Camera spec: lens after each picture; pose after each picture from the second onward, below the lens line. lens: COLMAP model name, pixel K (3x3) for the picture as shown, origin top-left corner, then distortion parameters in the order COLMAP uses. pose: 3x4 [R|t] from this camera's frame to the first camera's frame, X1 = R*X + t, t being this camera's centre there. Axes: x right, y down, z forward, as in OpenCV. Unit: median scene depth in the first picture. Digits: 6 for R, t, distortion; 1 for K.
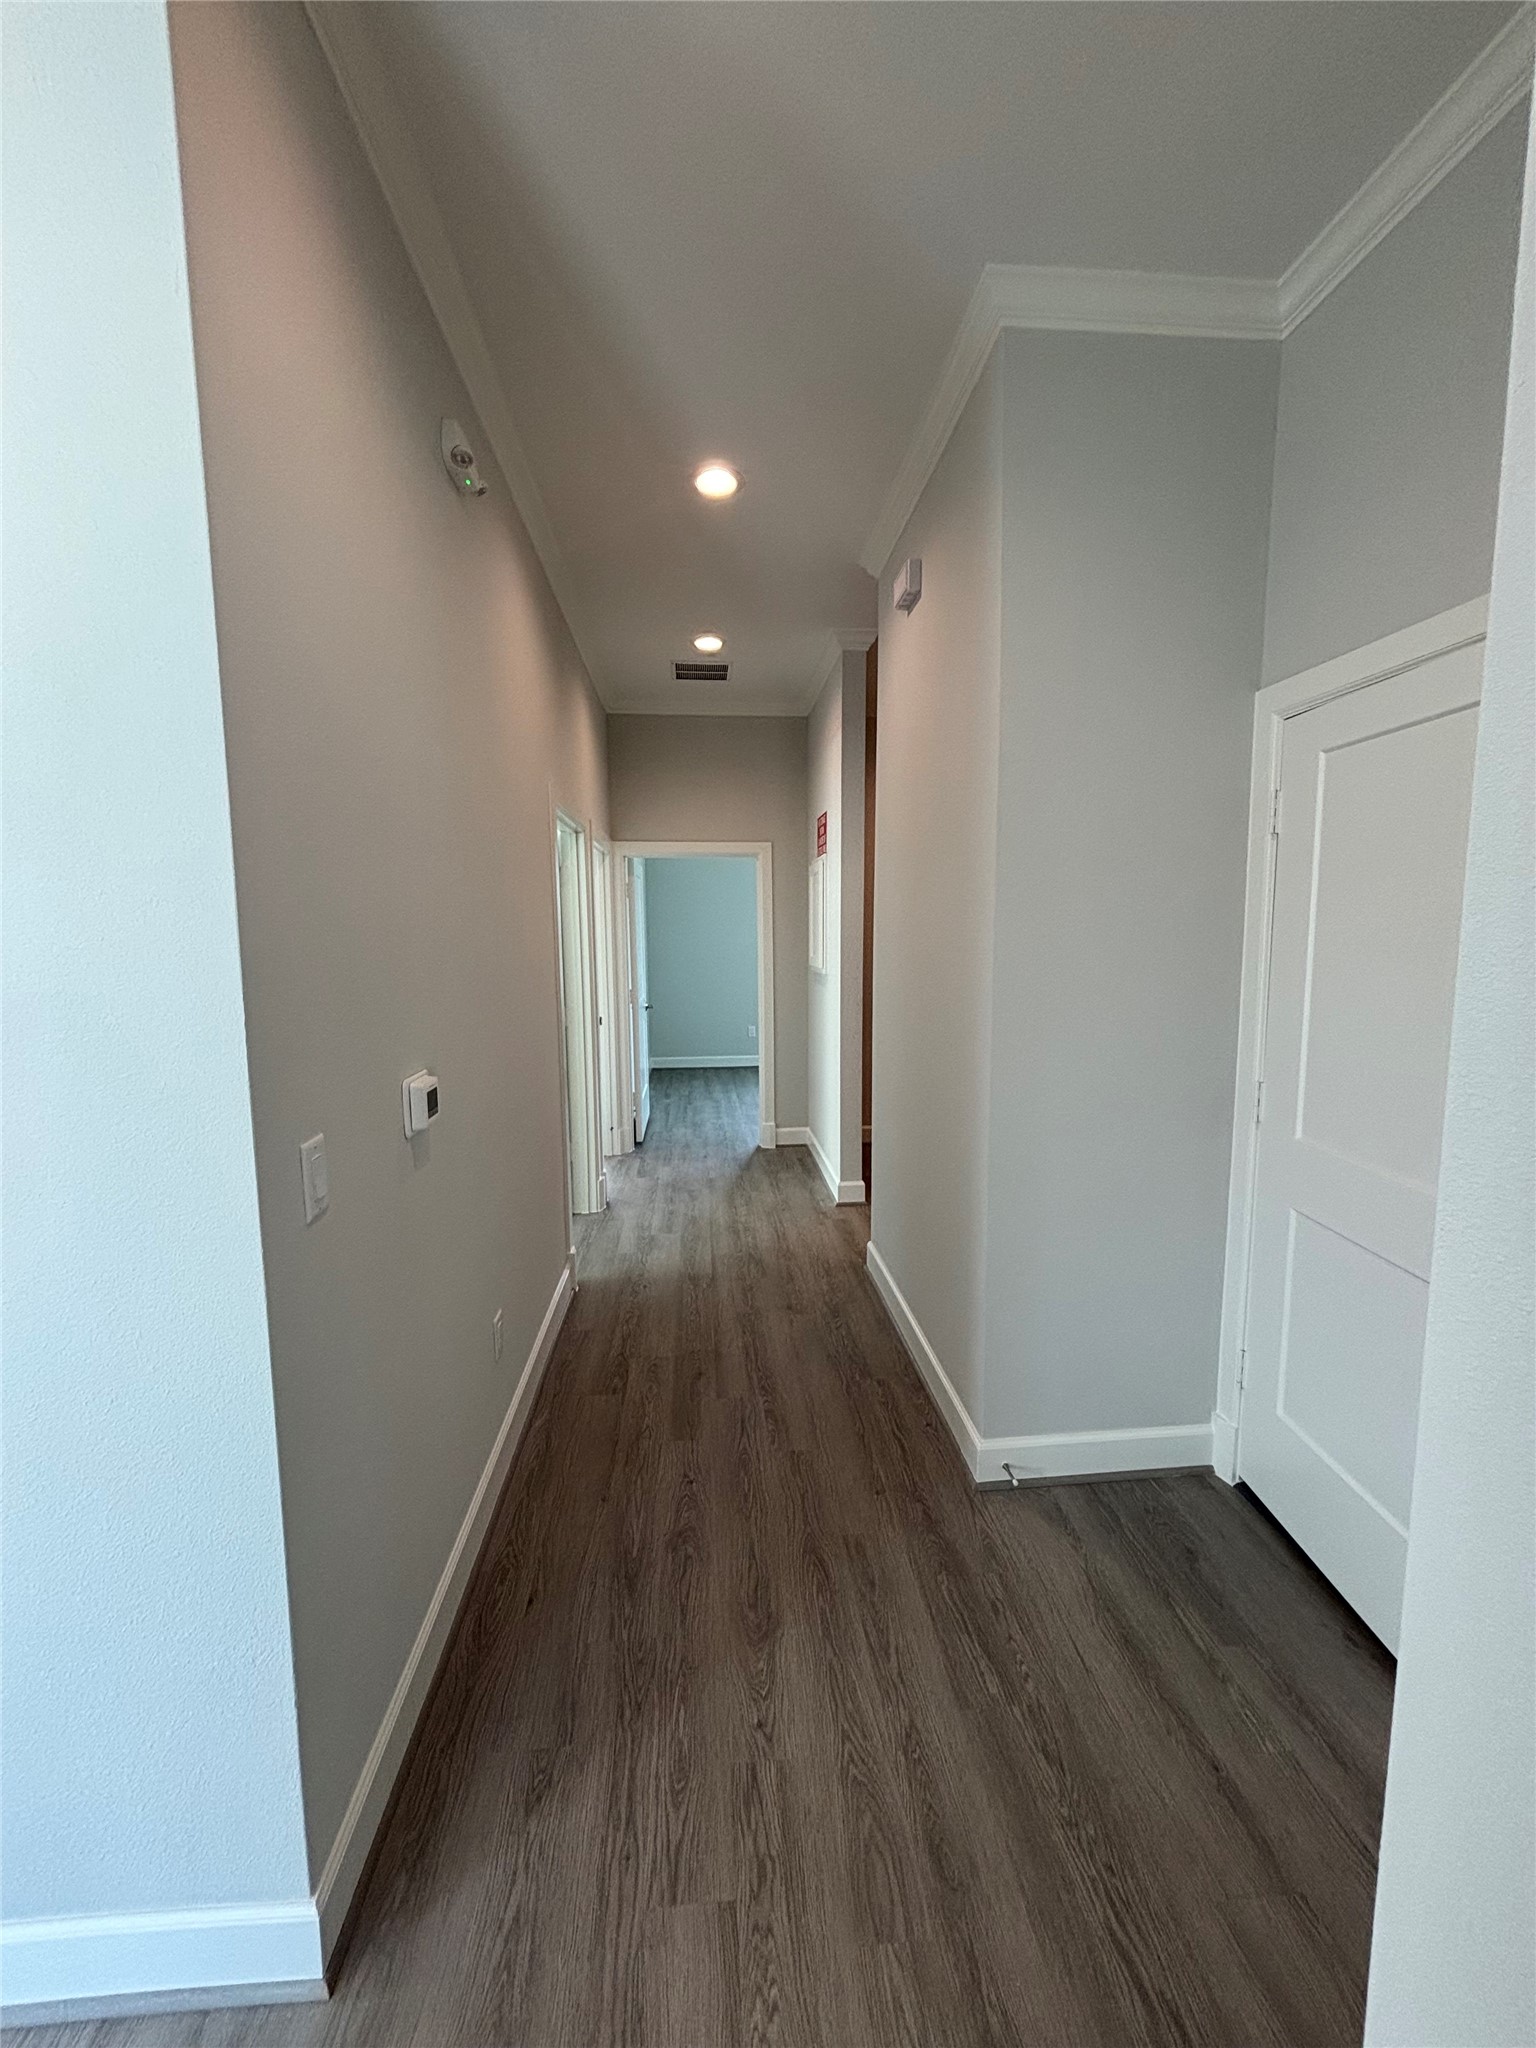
lens RADIAL K [[828.1, 0, 766.6], [0, 828.1, 1022.8], [0, 0, 1]] dist [0.003662, -0.000107]
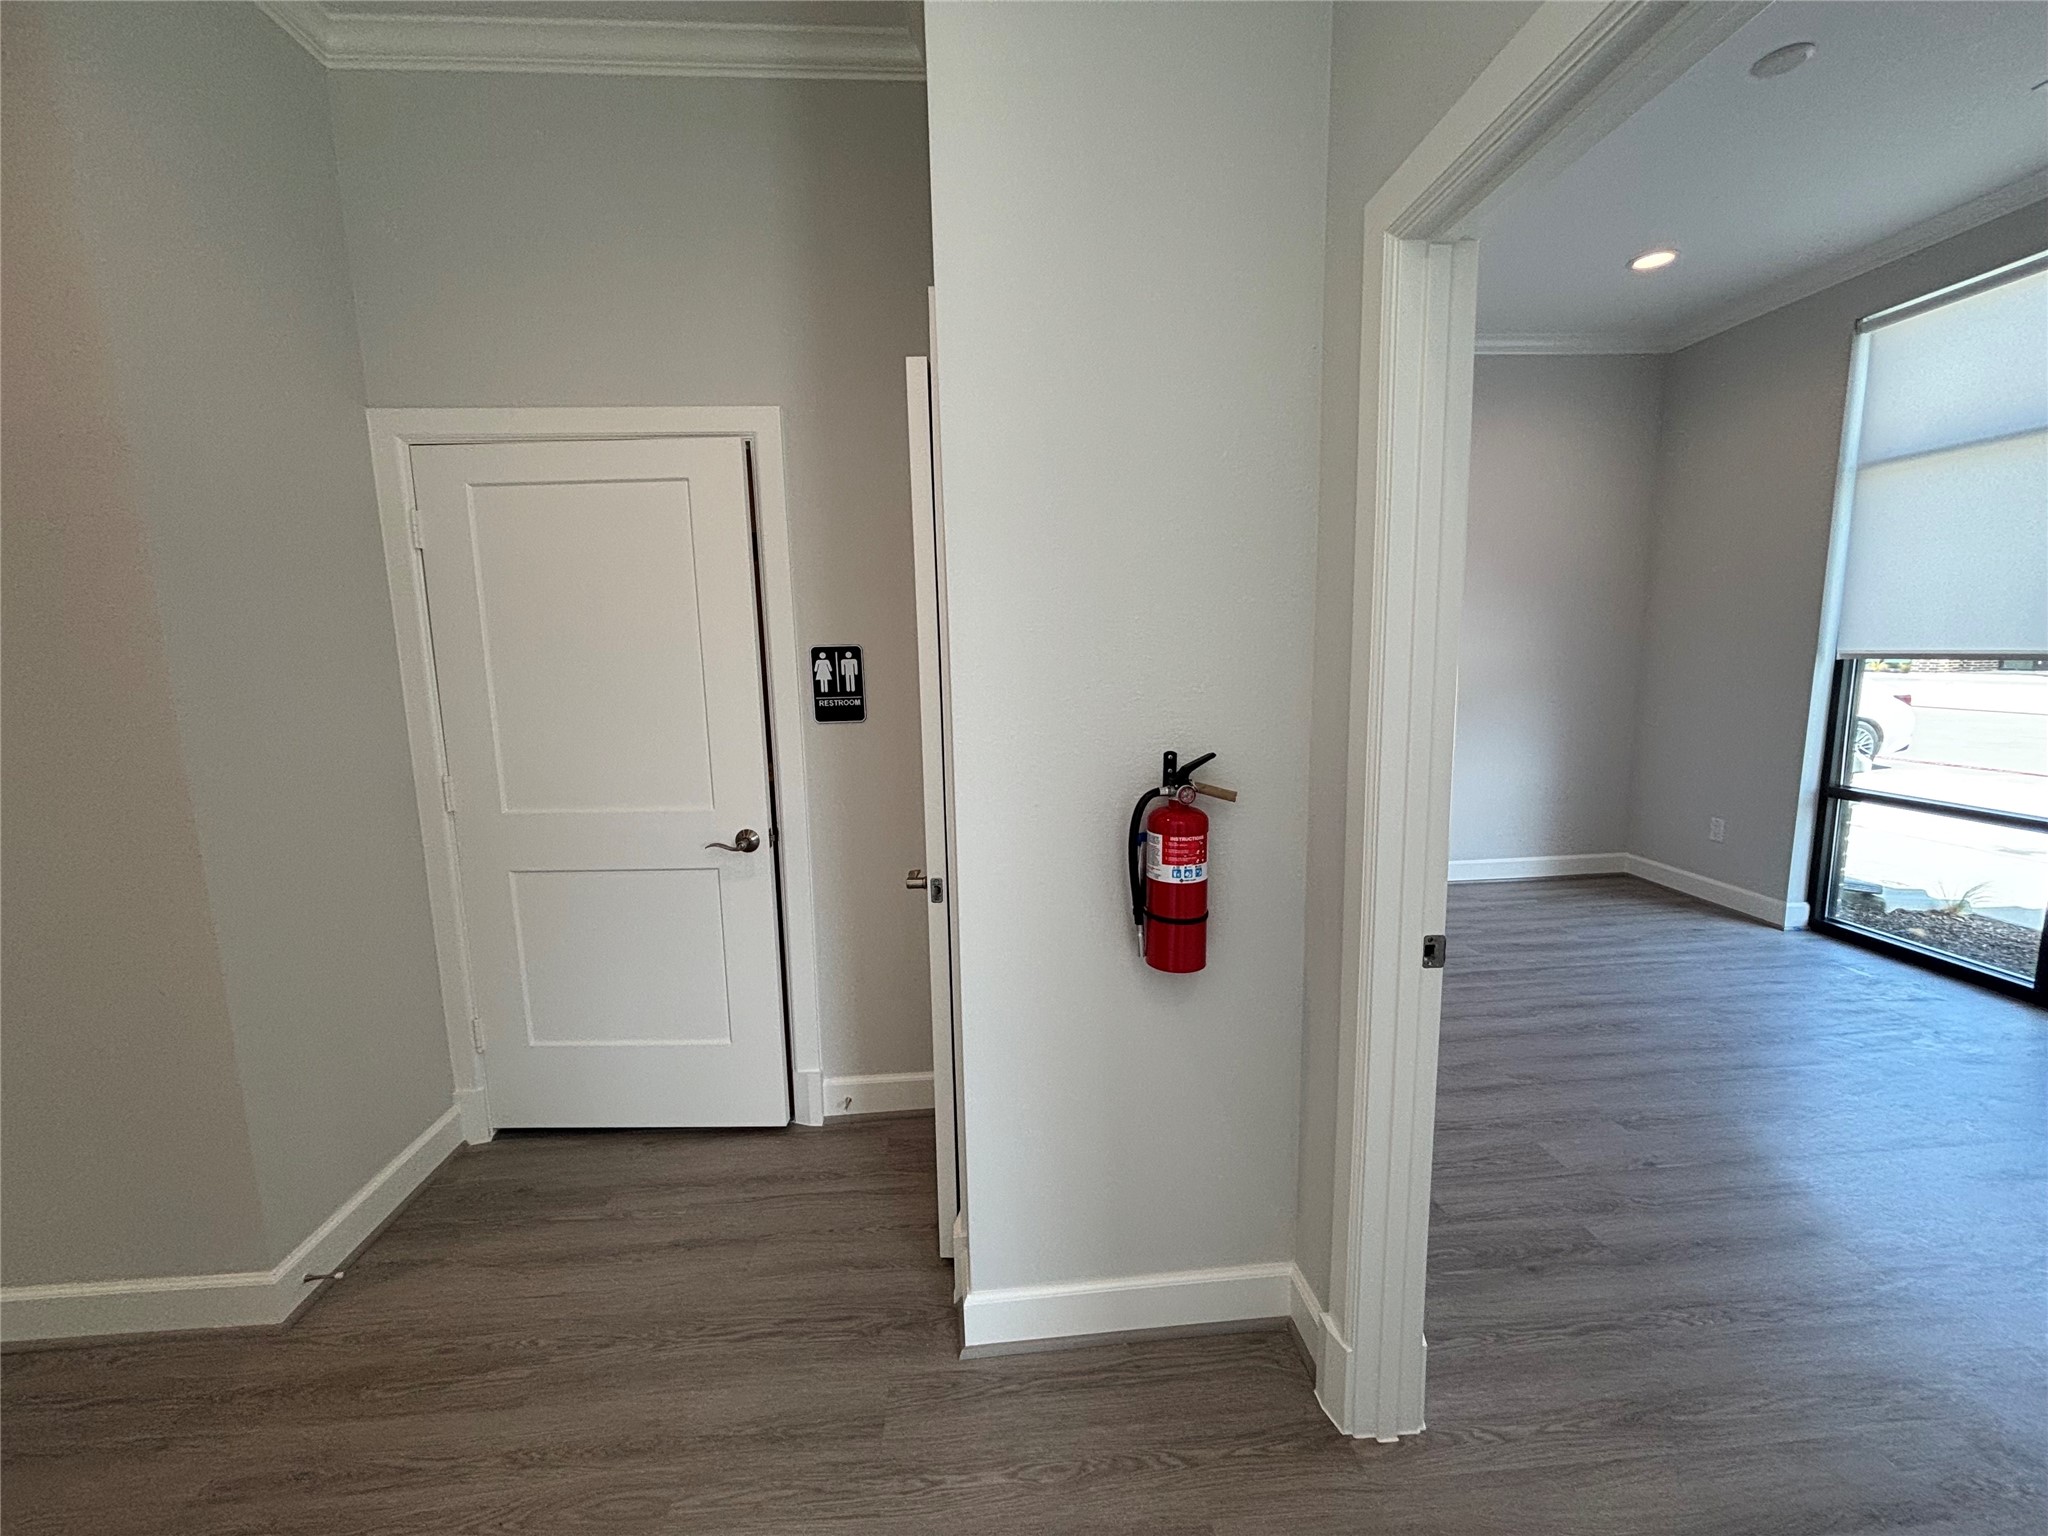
lens RADIAL K [[828.1, 0, 1032.7], [0, 828.1, 765.6], [0, 0, 1]] dist [0.003662, -0.000107]
pose [[-0.002114, -0.133522, 0.991044, -0.573745], [0.127144, 0.982967, 0.132705, 0.011123], [-0.991882, 0.126286, 0.014899, 0.241715]]
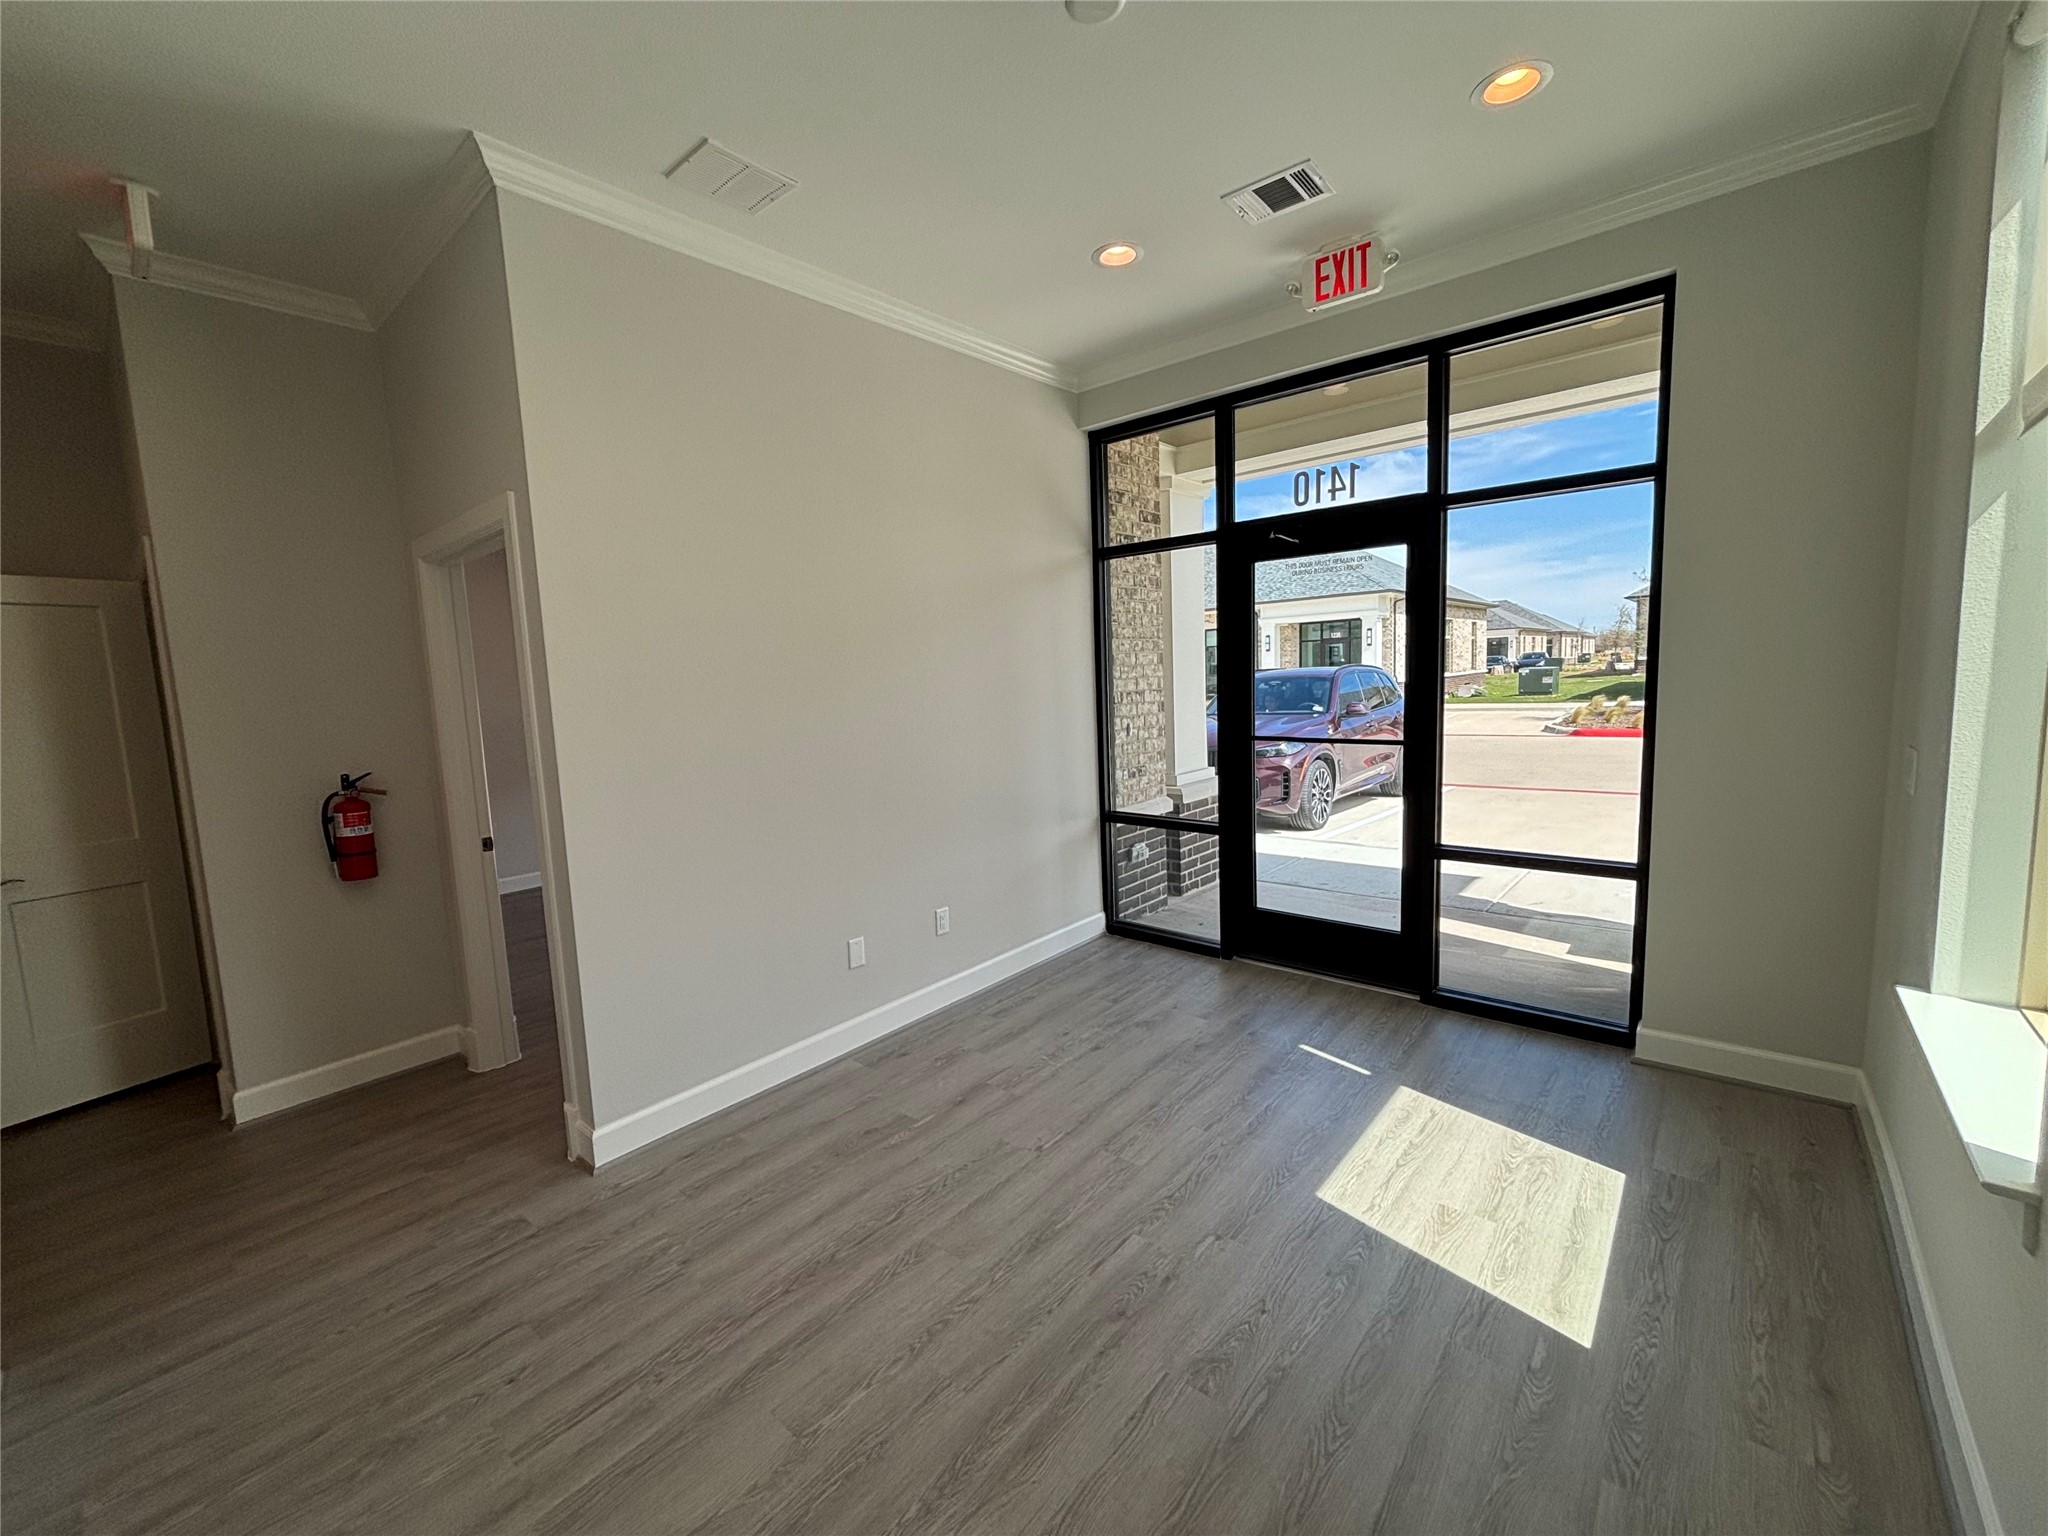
lens RADIAL K [[828.1, 0, 1026.6], [0, 828.1, 772.1], [0, 0, 1]] dist [0.003662, -0.000107]
pose [[-0.723625, -0.057674, 0.687780, -1.949542], [0.105645, 0.975504, 0.192952, -0.057617], [-0.682061, 0.212285, -0.699806, 0.351384]]
